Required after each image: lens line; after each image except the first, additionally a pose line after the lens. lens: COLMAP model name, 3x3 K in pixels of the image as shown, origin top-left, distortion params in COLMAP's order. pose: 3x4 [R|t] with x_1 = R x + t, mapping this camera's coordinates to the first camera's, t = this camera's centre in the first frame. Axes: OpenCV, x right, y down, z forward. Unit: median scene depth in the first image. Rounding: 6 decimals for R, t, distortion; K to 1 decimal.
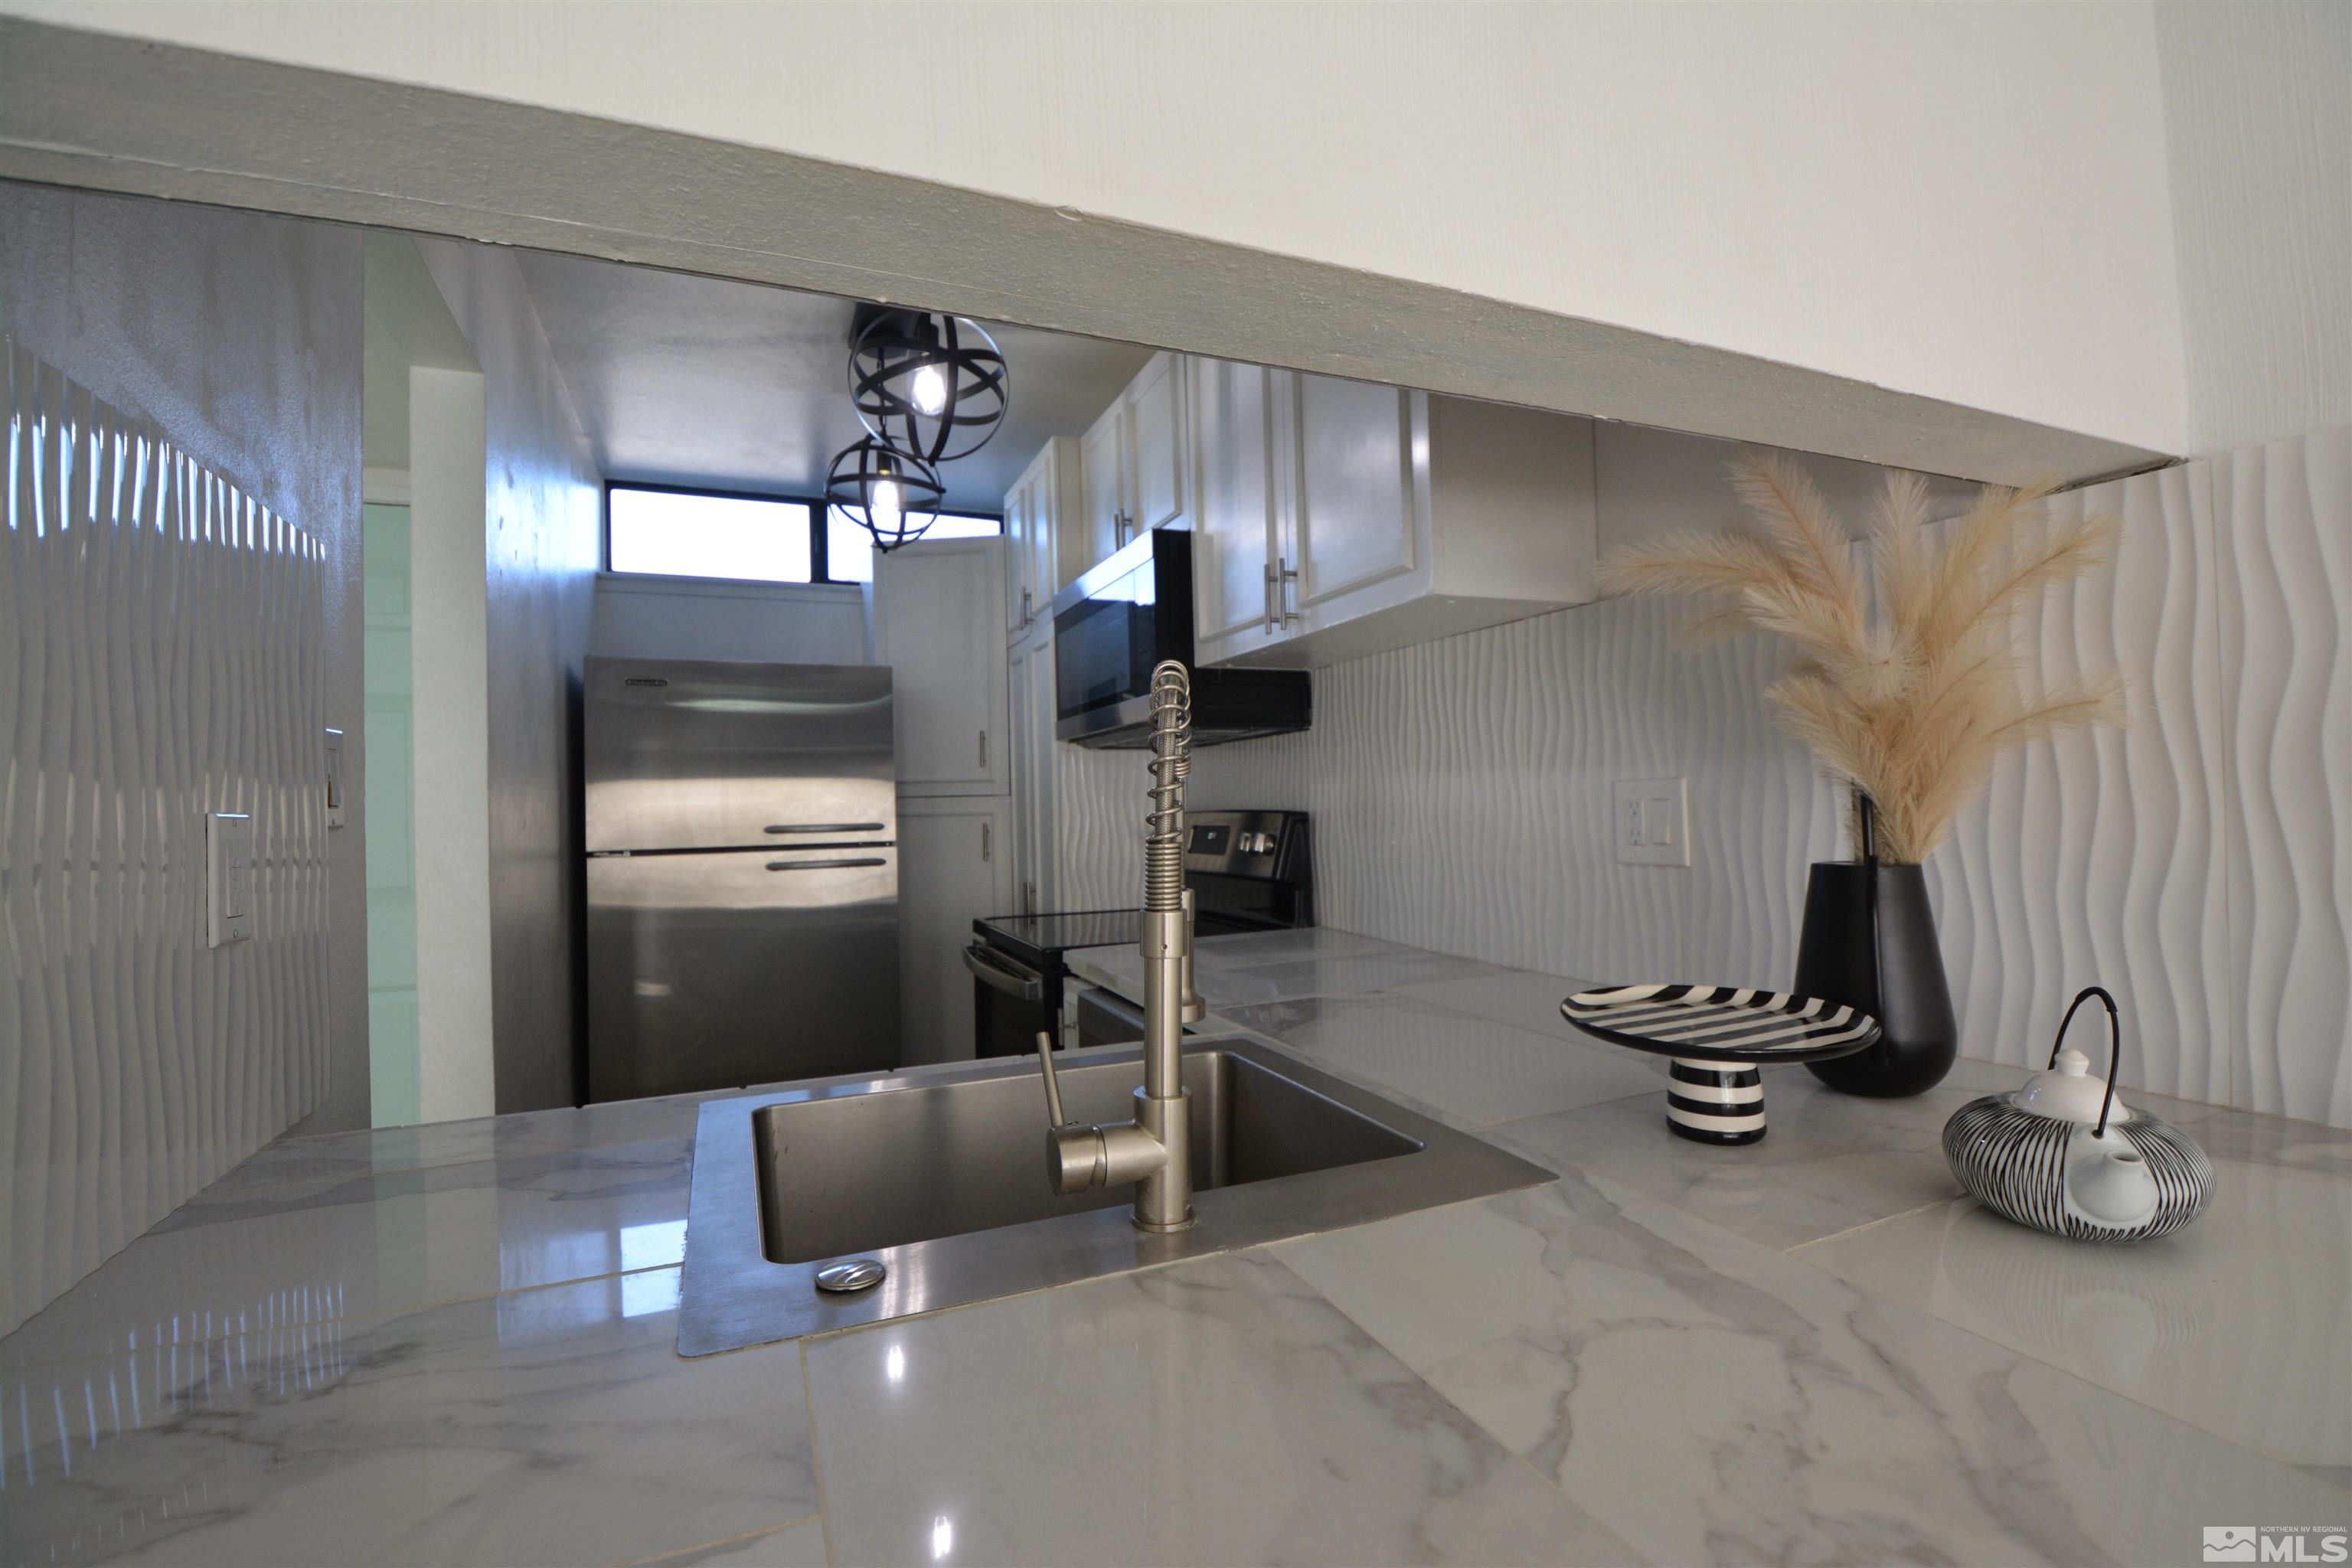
lens RADIAL K [[1040.2, 0, 1182.4], [0, 1040.2, 782.0], [0, 0, 1]] dist [-0.004508, -0.013404]
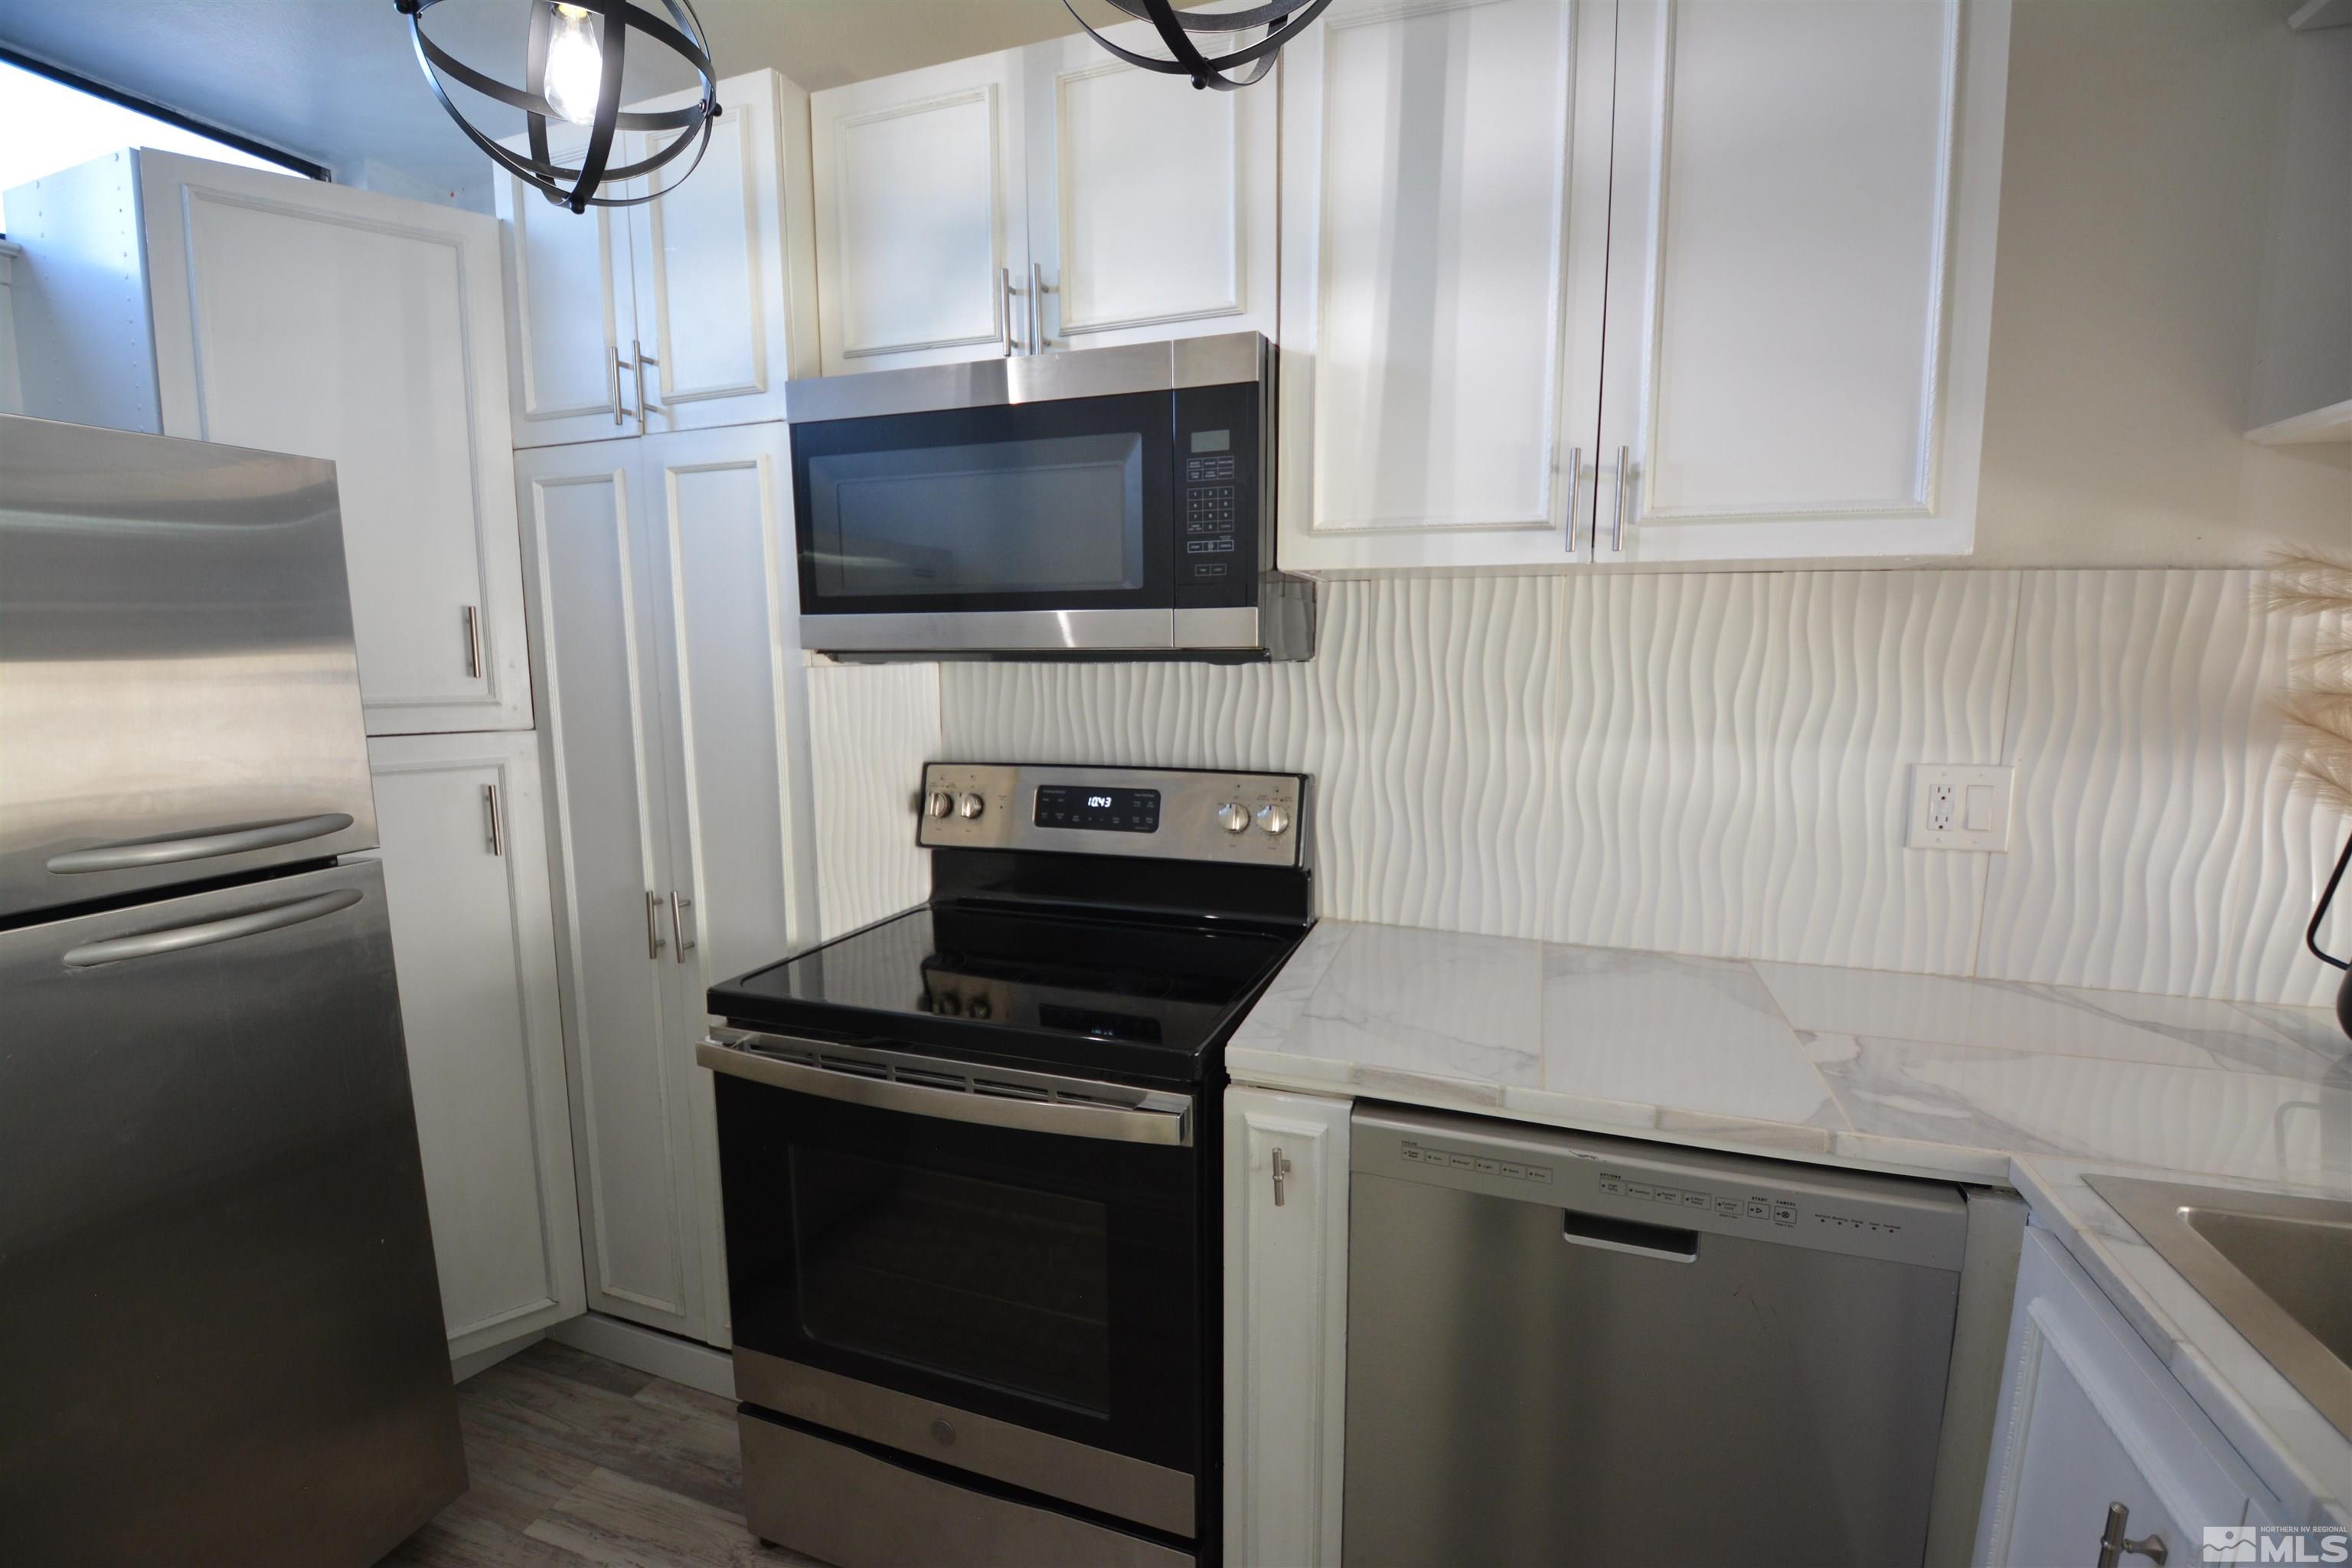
lens RADIAL K [[1040.2, 0, 1176.1], [0, 1040.2, 796.4], [0, 0, 1]] dist [-0.004508, -0.013404]
pose [[0.678810, -0.083943, 0.729500, -0.463370], [-0.028200, 0.989732, 0.140128, -0.052494], [-0.733772, -0.115693, 0.669473, 0.531420]]
